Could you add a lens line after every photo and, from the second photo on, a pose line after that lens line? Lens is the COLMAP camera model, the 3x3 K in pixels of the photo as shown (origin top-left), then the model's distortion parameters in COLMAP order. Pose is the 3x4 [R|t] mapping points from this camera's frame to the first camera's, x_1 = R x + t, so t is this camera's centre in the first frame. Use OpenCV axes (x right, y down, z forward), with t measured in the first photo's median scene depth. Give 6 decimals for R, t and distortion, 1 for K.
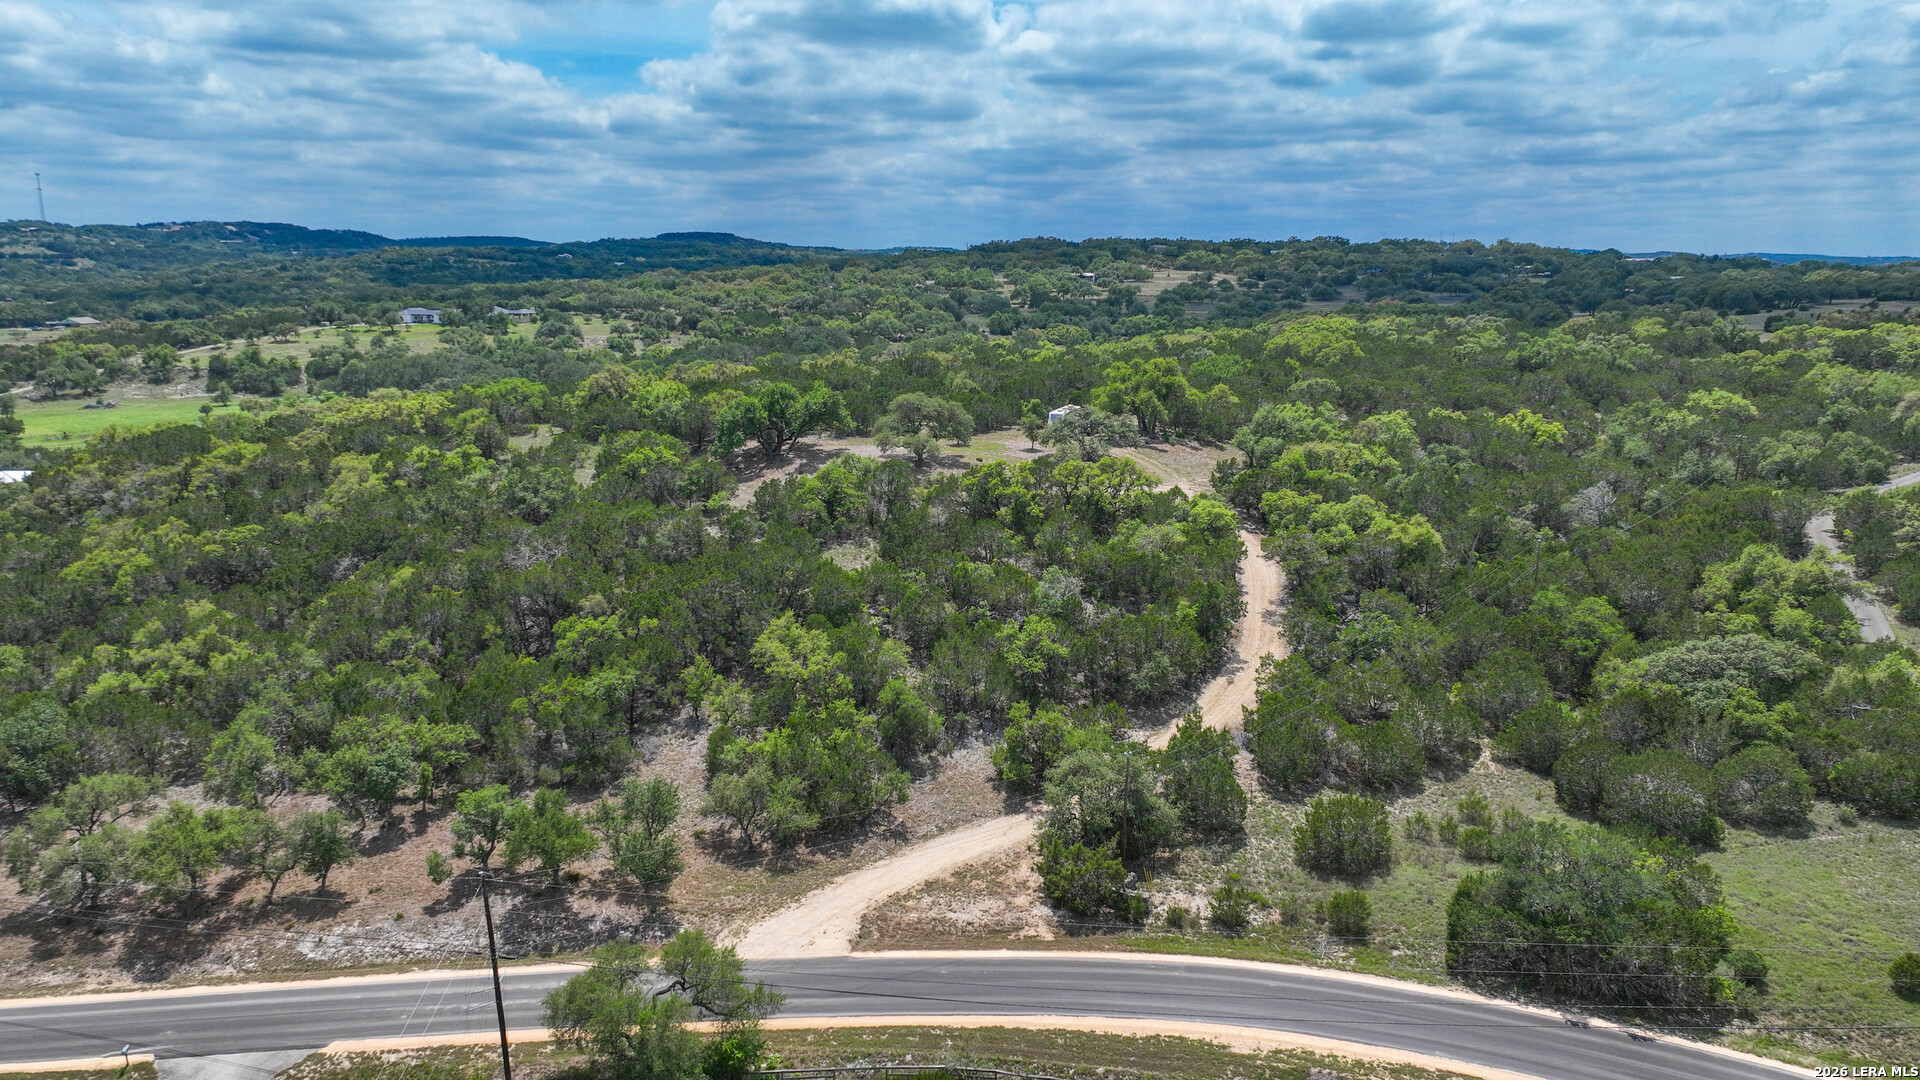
lens RADIAL K [[1388.2, 0, 964.9], [0, 1388.2, 531.9], [0, 0, 1]] dist [0.004311, 0.012762]
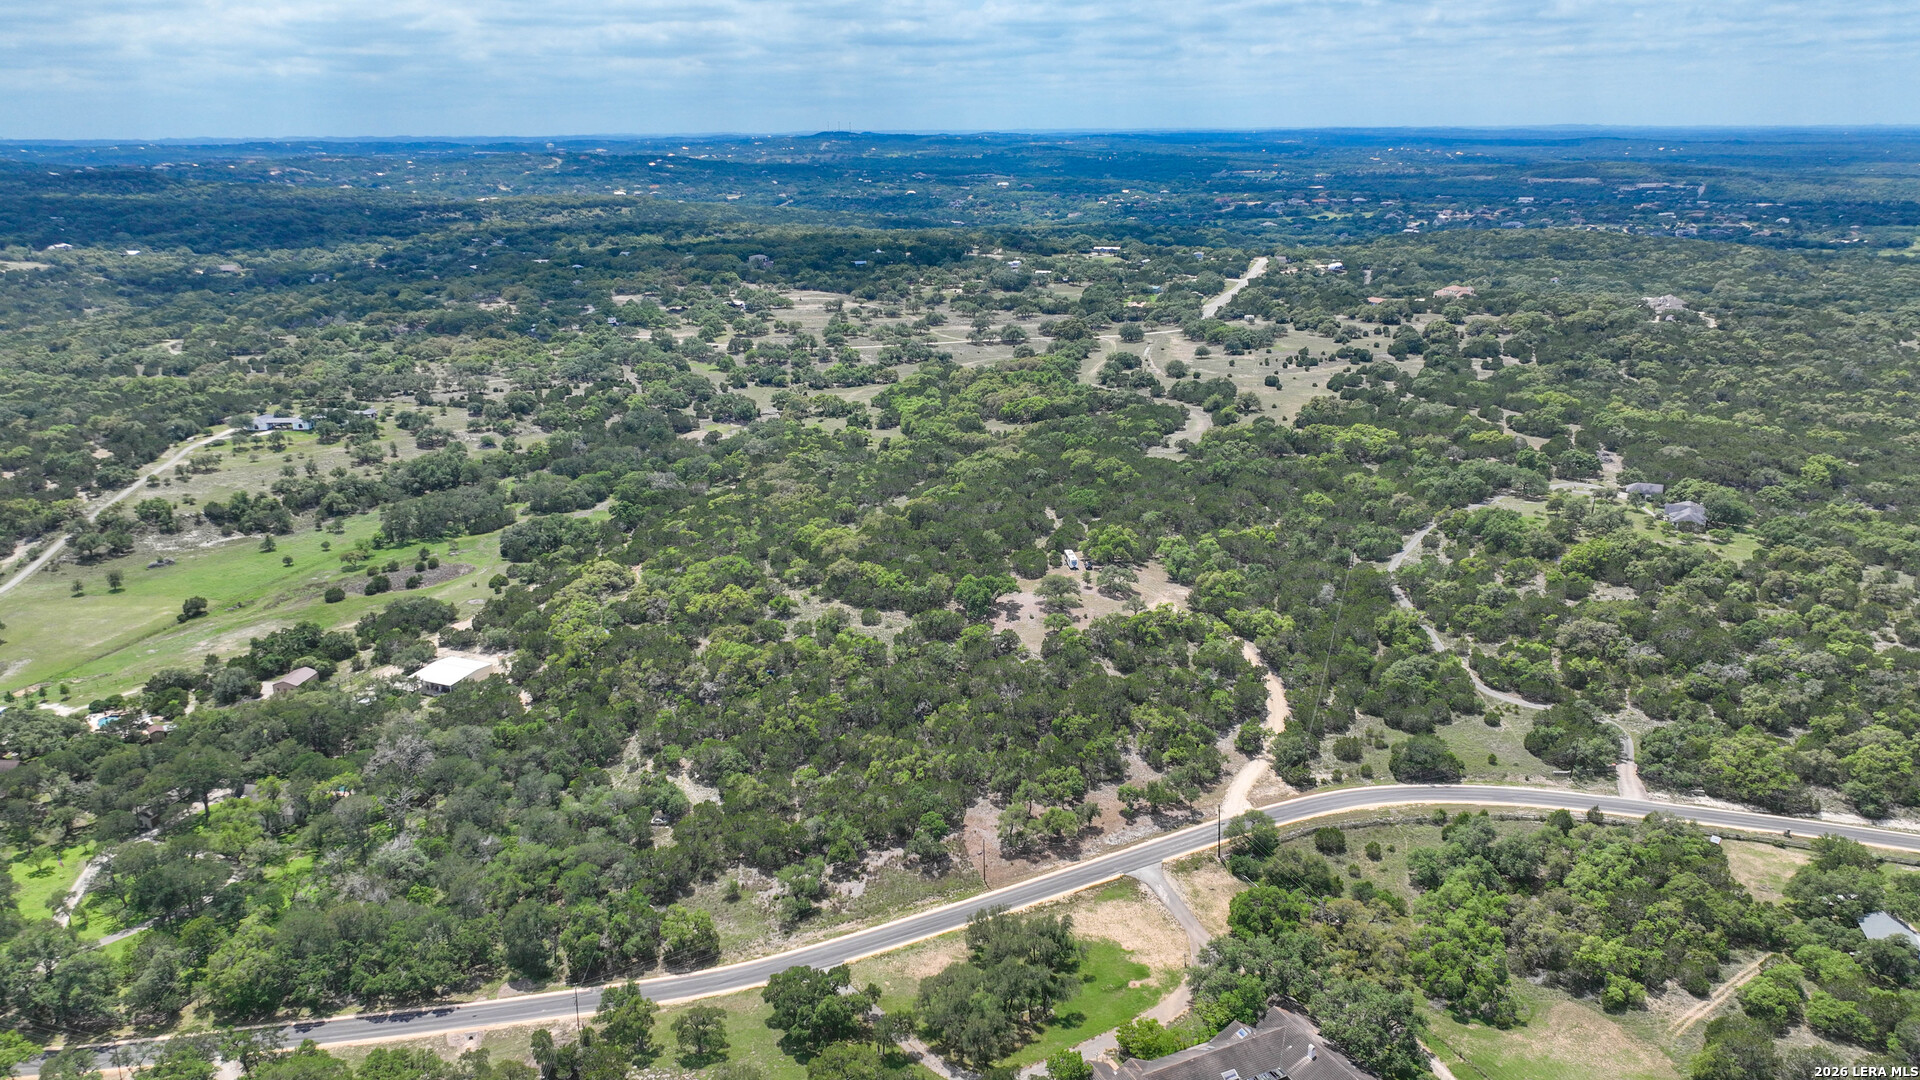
lens RADIAL K [[1388.2, 0, 964.9], [0, 1388.2, 531.9], [0, 0, 1]] dist [0.004311, 0.012762]
pose [[0.906340, -0.117243, 0.405957, -1.783951], [0.085400, 0.991735, 0.095756, -0.668428], [-0.413828, -0.052119, 0.908862, -1.563146]]
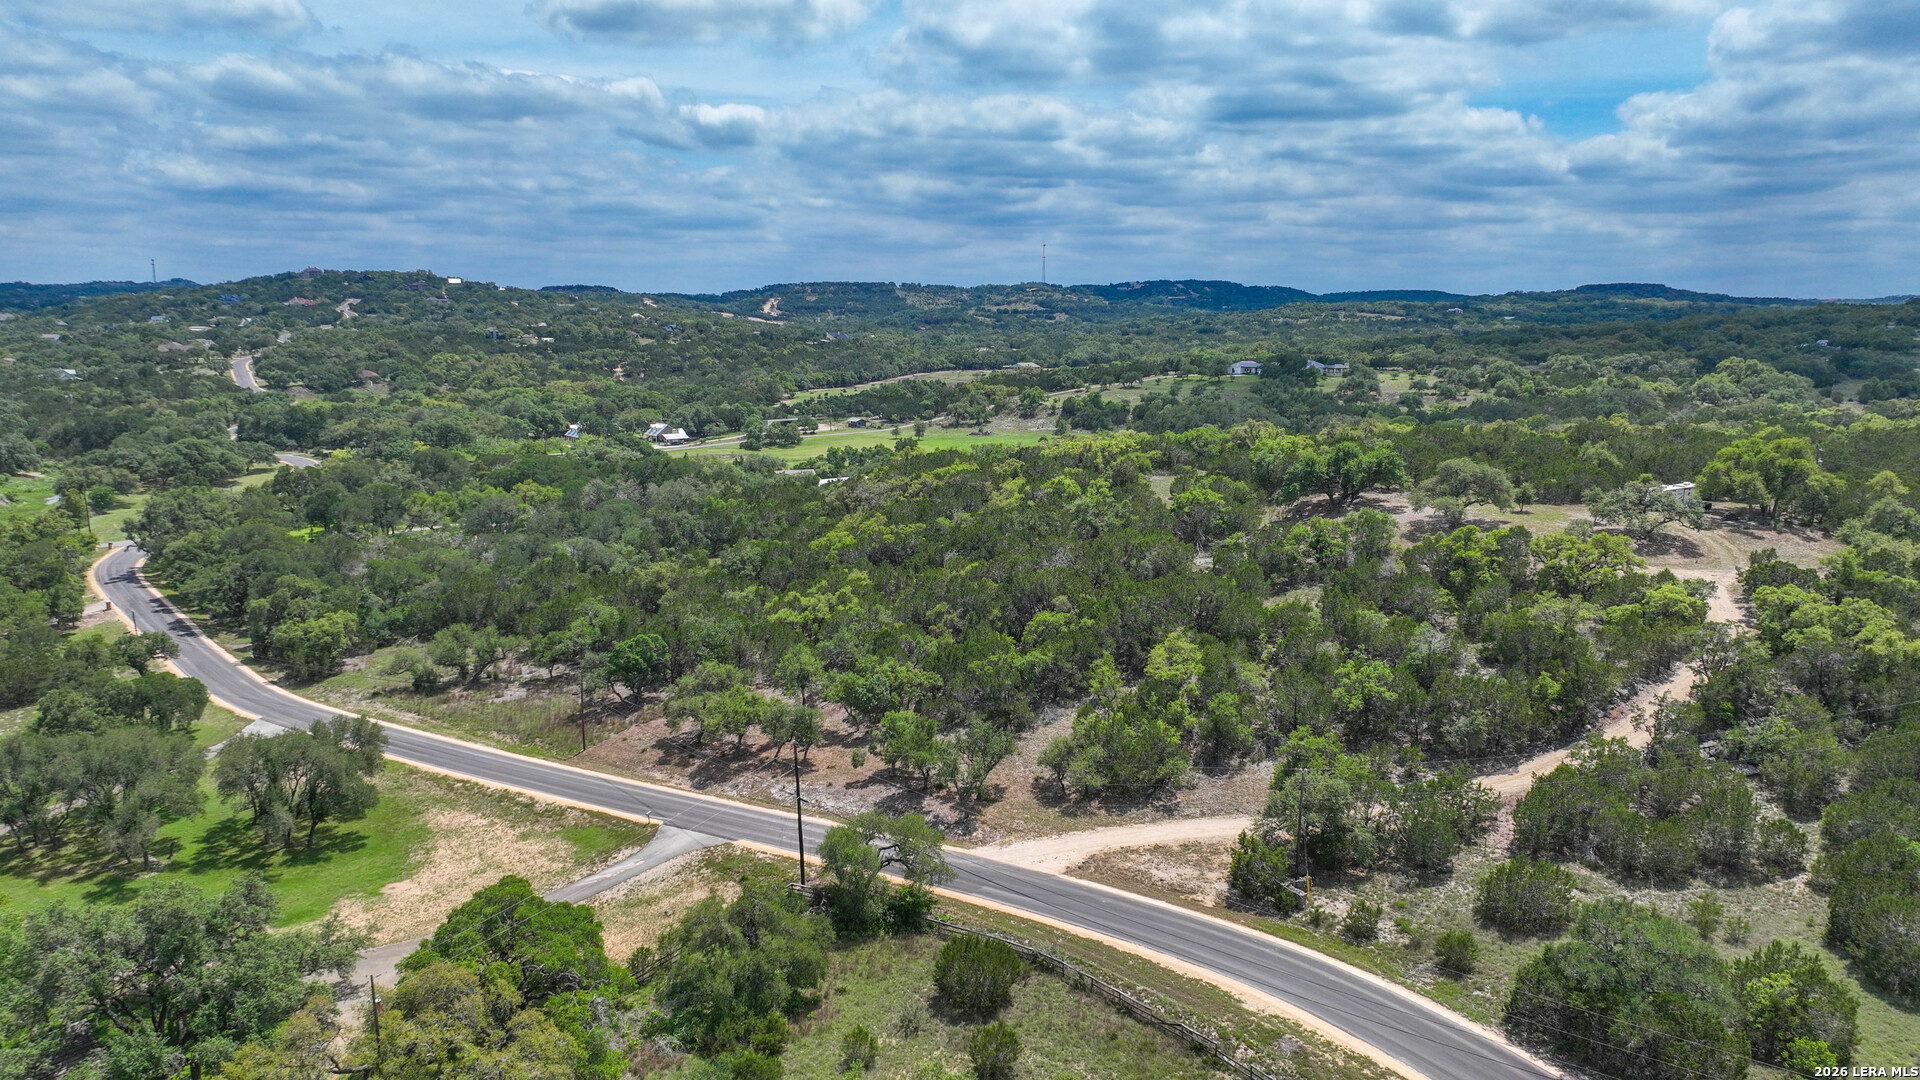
lens RADIAL K [[1388.2, 0, 964.9], [0, 1388.2, 531.9], [0, 0, 1]] dist [0.004311, 0.012762]
pose [[0.800218, 0.093129, -0.592434, 0.510593], [-0.114236, 0.993452, 0.001867, -0.006925], [0.588729, 0.066184, 0.805617, -0.105833]]
